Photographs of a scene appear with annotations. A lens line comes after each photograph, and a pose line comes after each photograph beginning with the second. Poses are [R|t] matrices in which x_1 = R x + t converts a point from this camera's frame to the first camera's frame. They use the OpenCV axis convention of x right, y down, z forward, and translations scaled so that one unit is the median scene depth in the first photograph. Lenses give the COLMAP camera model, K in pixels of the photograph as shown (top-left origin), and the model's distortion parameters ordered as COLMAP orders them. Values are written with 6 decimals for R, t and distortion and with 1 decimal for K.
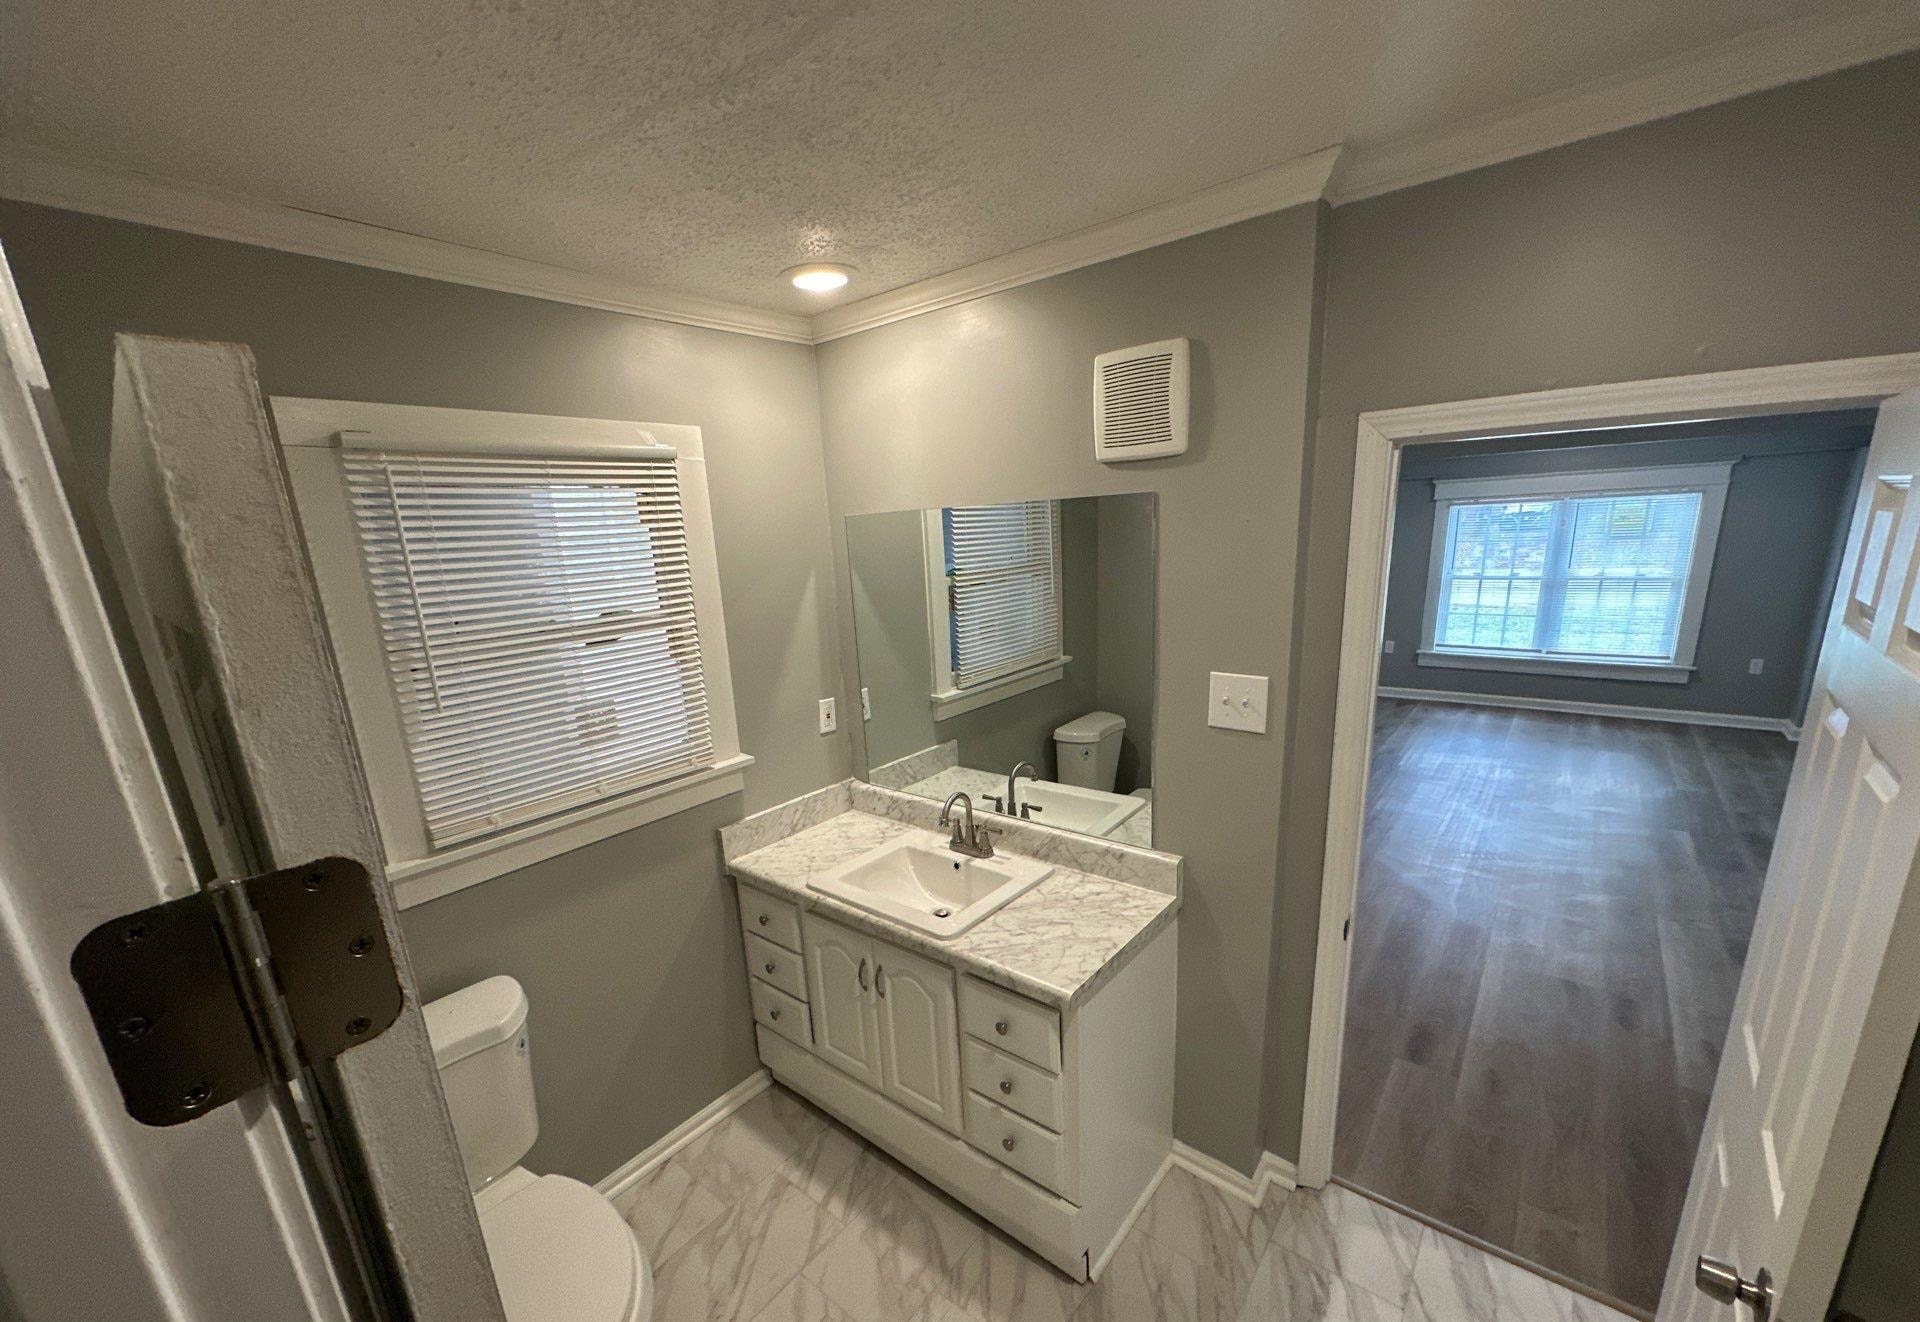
lens RADIAL K [[767.2, 0, 960.0], [0, 767.2, 726.1], [0, 0, 1]] dist [0.001910, -0.001003]
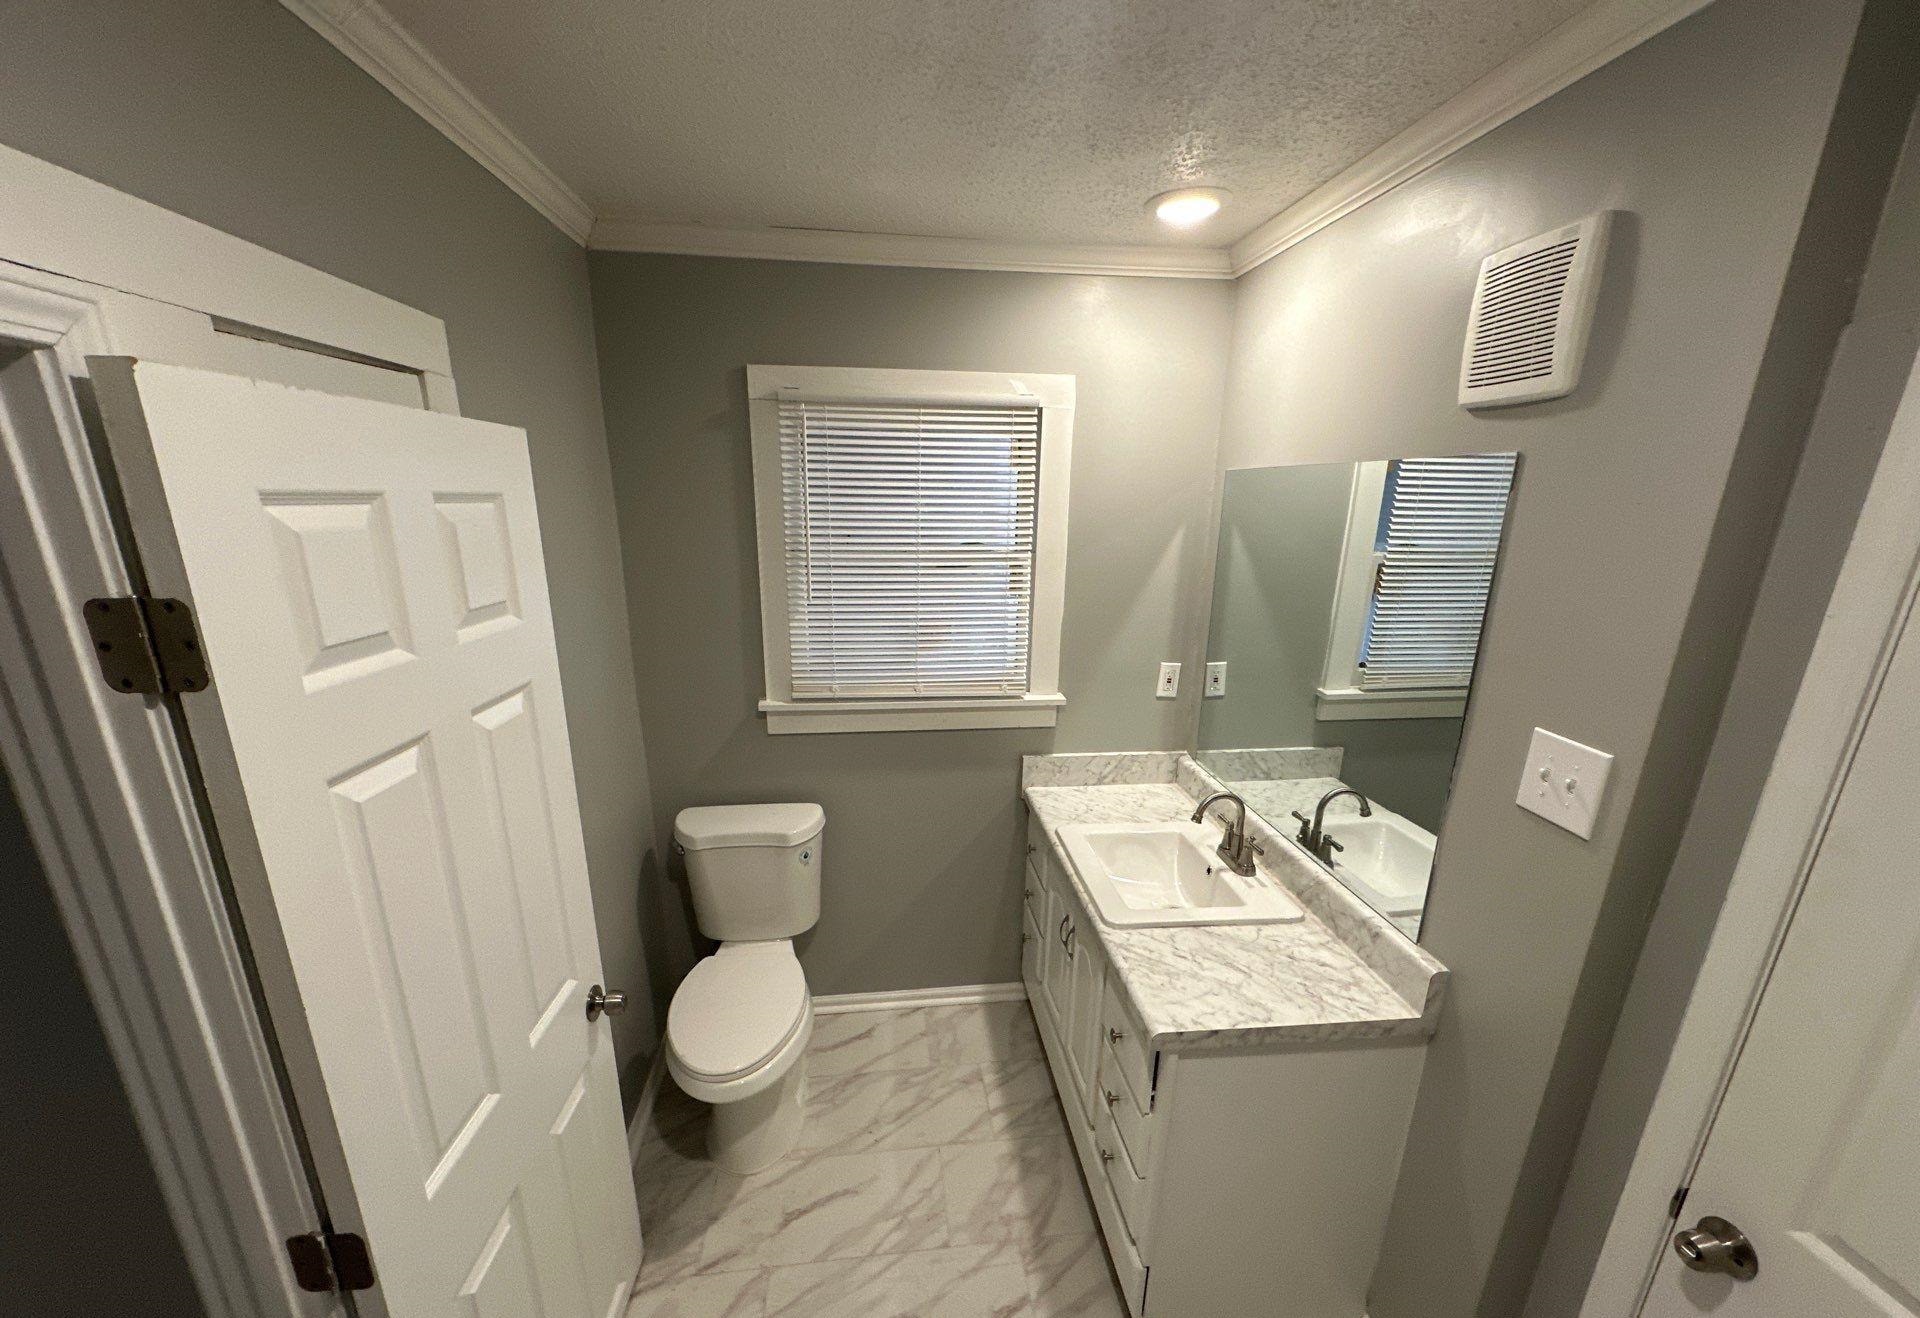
lens RADIAL K [[768.9, 0, 960.7], [0, 768.9, 726.9], [0, 0, 1]] dist [-0.001583, -0.000322]
pose [[0.709978, 0.265589, -0.652223, 0.345446], [-0.227200, 0.963019, 0.144828, -0.045377], [0.666567, 0.045360, 0.744063, 0.139192]]
